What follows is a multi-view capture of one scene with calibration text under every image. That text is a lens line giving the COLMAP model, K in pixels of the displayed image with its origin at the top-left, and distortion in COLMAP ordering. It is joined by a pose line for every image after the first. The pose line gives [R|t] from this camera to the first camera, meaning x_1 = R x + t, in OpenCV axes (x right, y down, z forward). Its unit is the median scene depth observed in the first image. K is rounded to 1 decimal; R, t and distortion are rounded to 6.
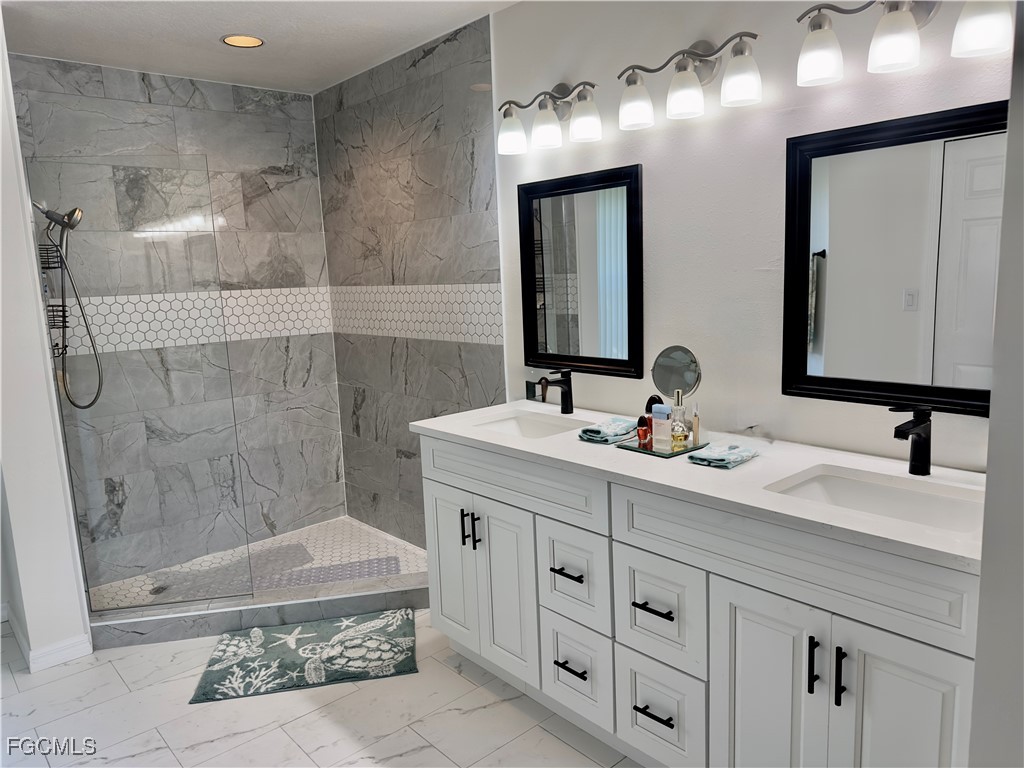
lens RADIAL K [[739.8, 0, 509.4], [0, 739.8, 401.6], [0, 0, 1]] dist [0.156086, -0.223858]
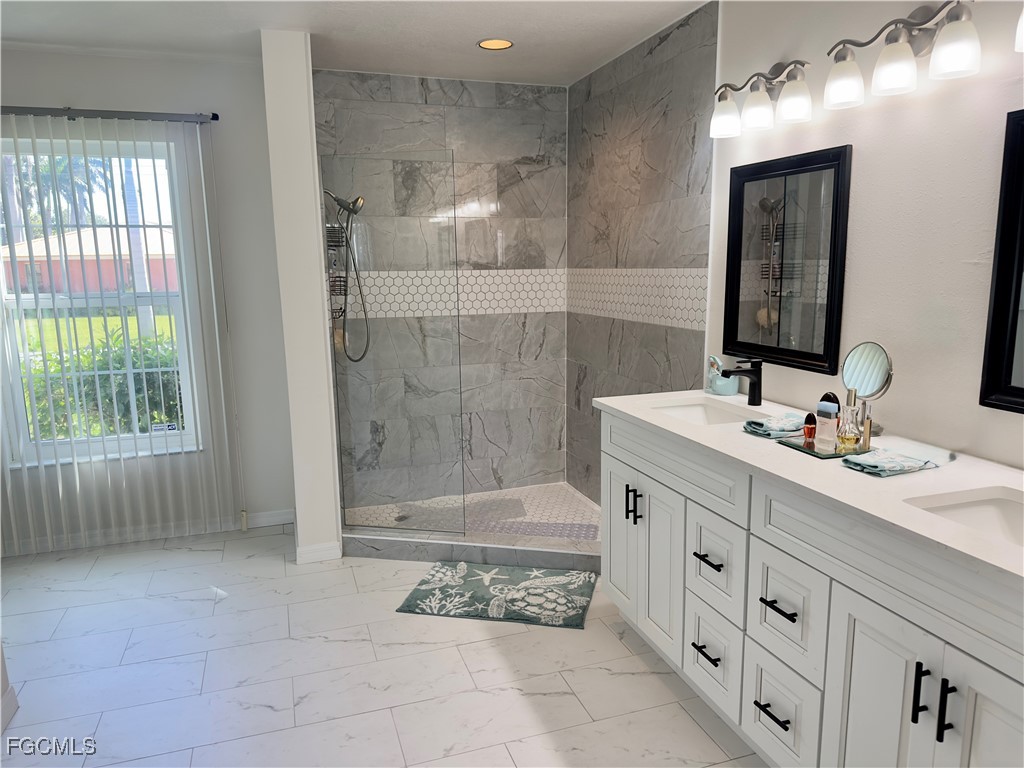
lens RADIAL K [[730.5, 0, 514.3], [0, 730.5, 406.9], [0, 0, 1]] dist [0.150803, -0.178160]
pose [[0.925228, 0.103374, -0.365058, 0.126968], [-0.091971, 0.994578, 0.048540, 0.000013], [0.368096, -0.011336, 0.929719, -0.017622]]
